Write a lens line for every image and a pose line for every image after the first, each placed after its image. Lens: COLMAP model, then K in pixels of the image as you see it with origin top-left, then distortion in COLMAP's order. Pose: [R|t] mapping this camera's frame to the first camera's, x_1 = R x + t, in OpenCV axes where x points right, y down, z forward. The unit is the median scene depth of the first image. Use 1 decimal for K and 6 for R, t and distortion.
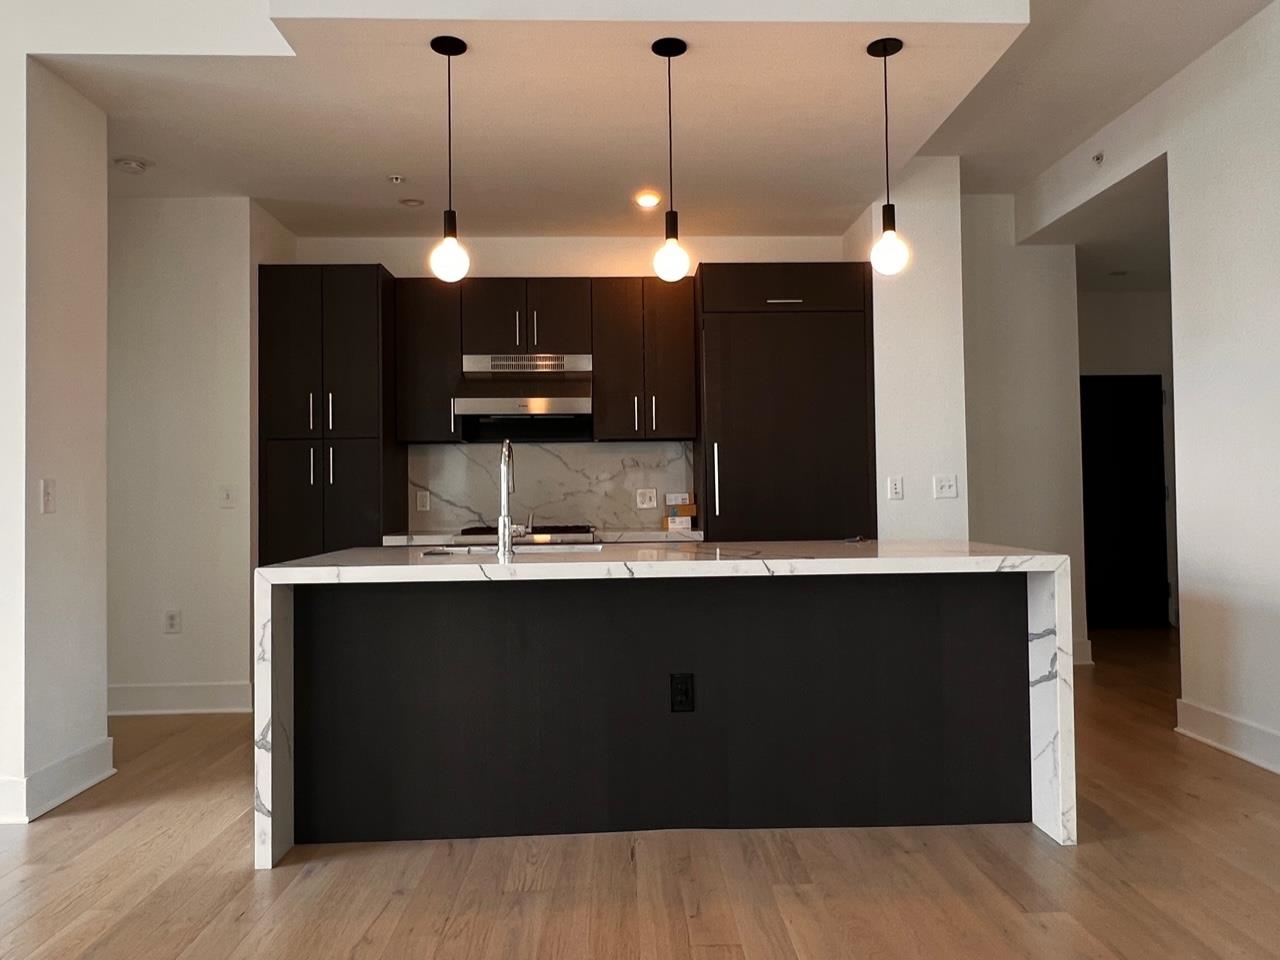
lens RADIAL K [[901.1, 0, 640.6], [0, 901.1, 473.9], [0, 0, 1]] dist [-0.007461, -0.003448]
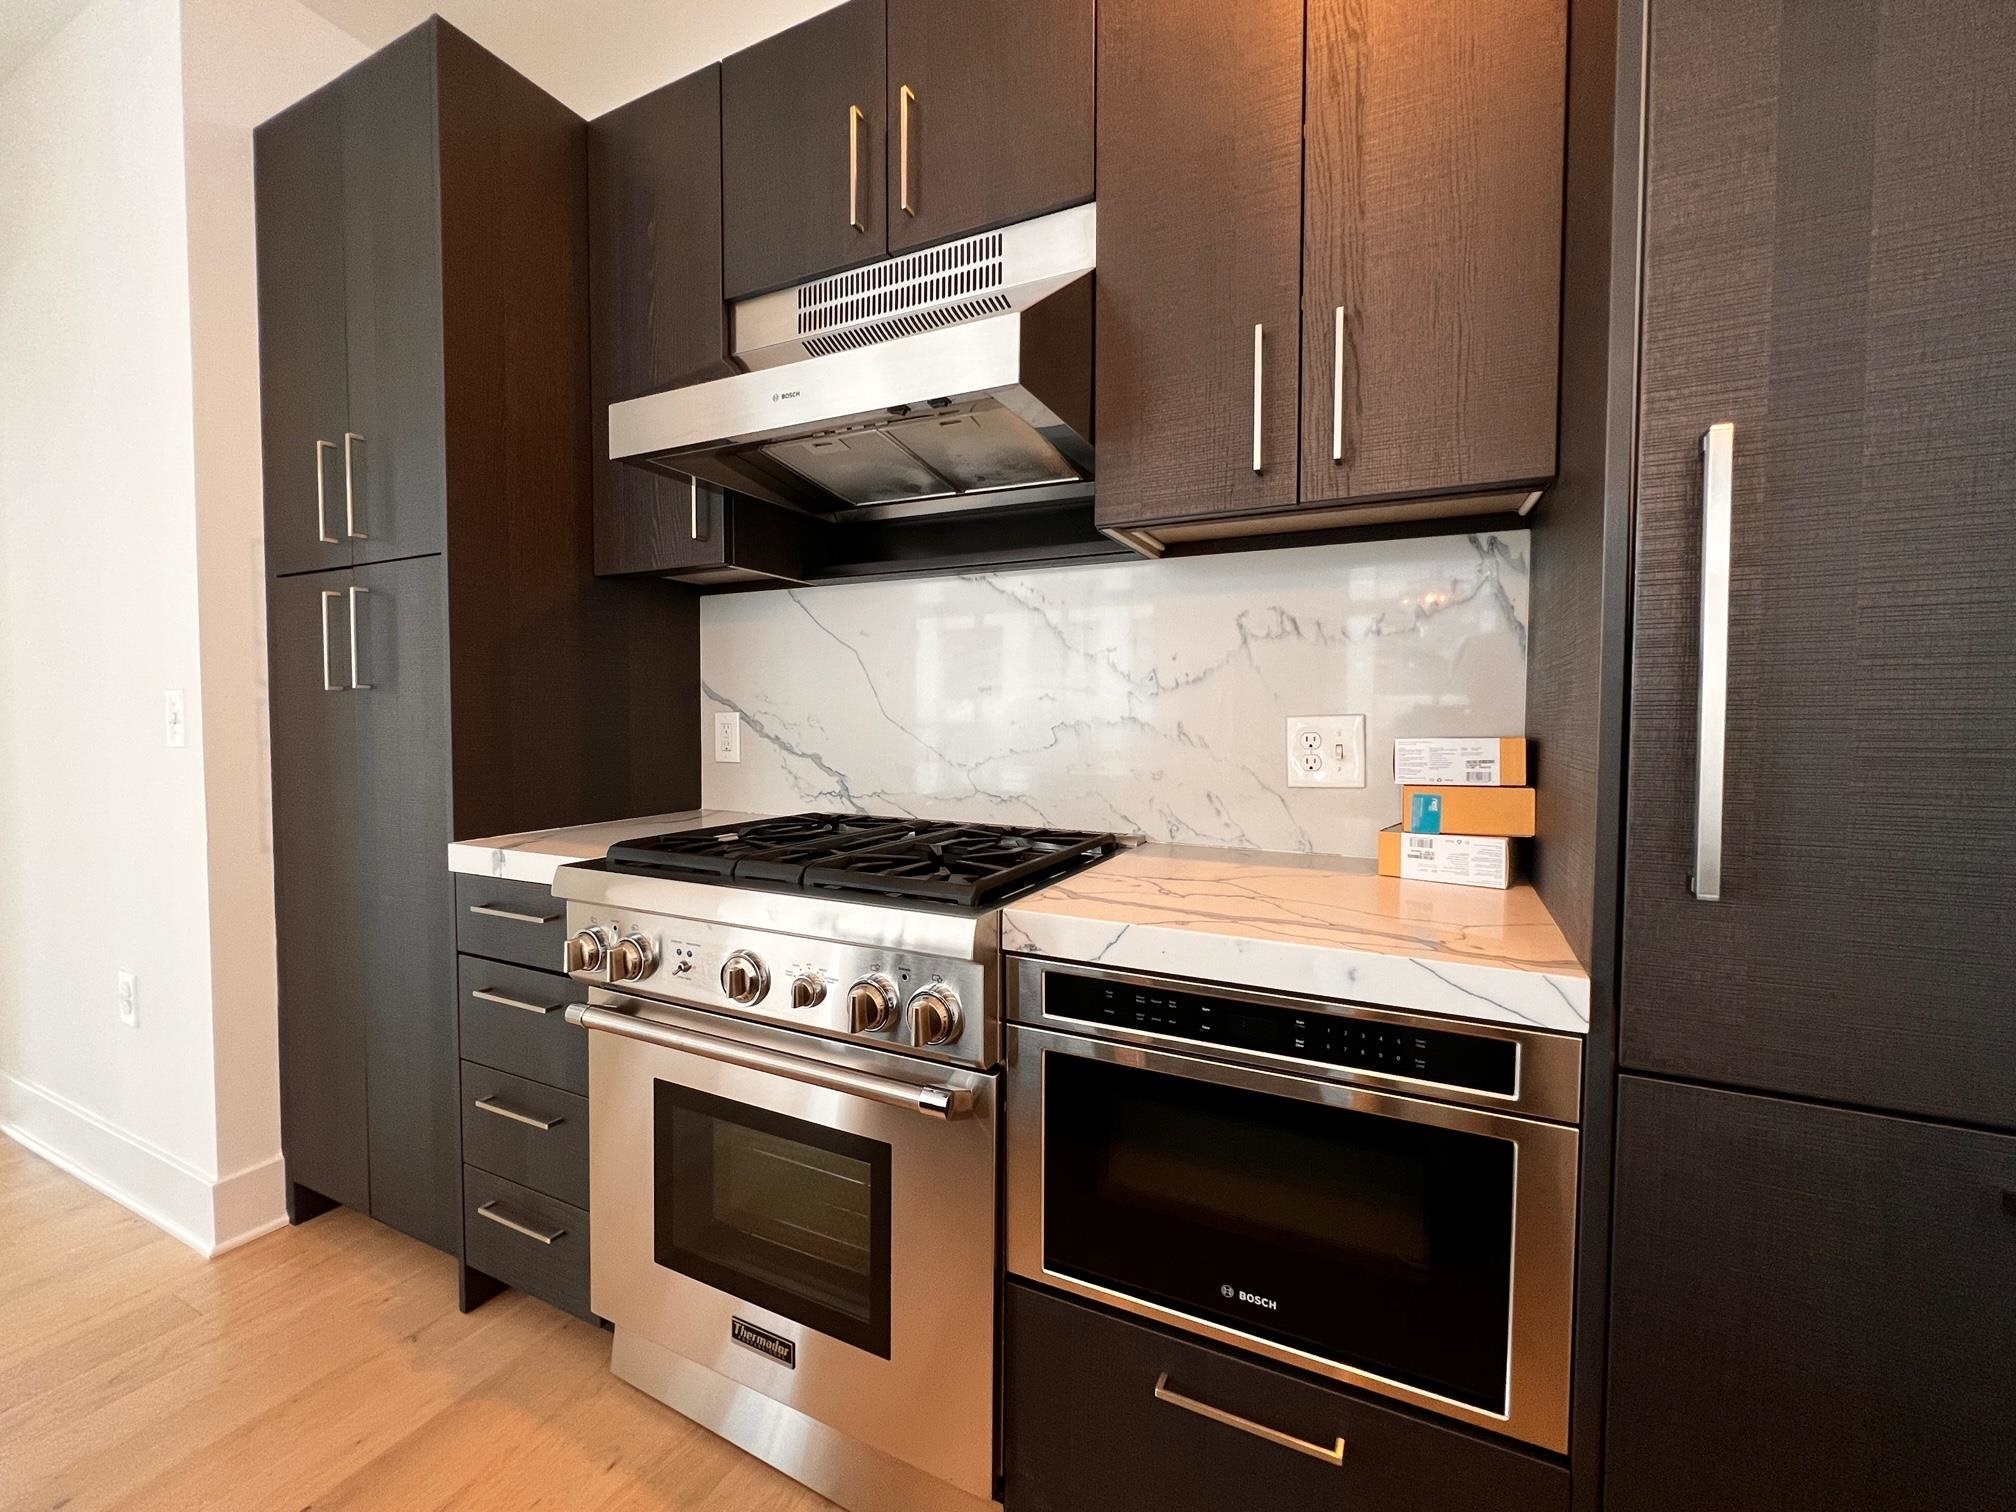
lens RADIAL K [[839.4, 0, 1009.7], [0, 839.4, 750.9], [0, 0, 1]] dist [0.000478, -0.000821]
pose [[0.887088, 0.037371, -0.460086, 0.039547], [-0.006637, 0.997647, 0.068238, 0.010233], [0.461554, -0.057480, 0.885248, 0.729376]]
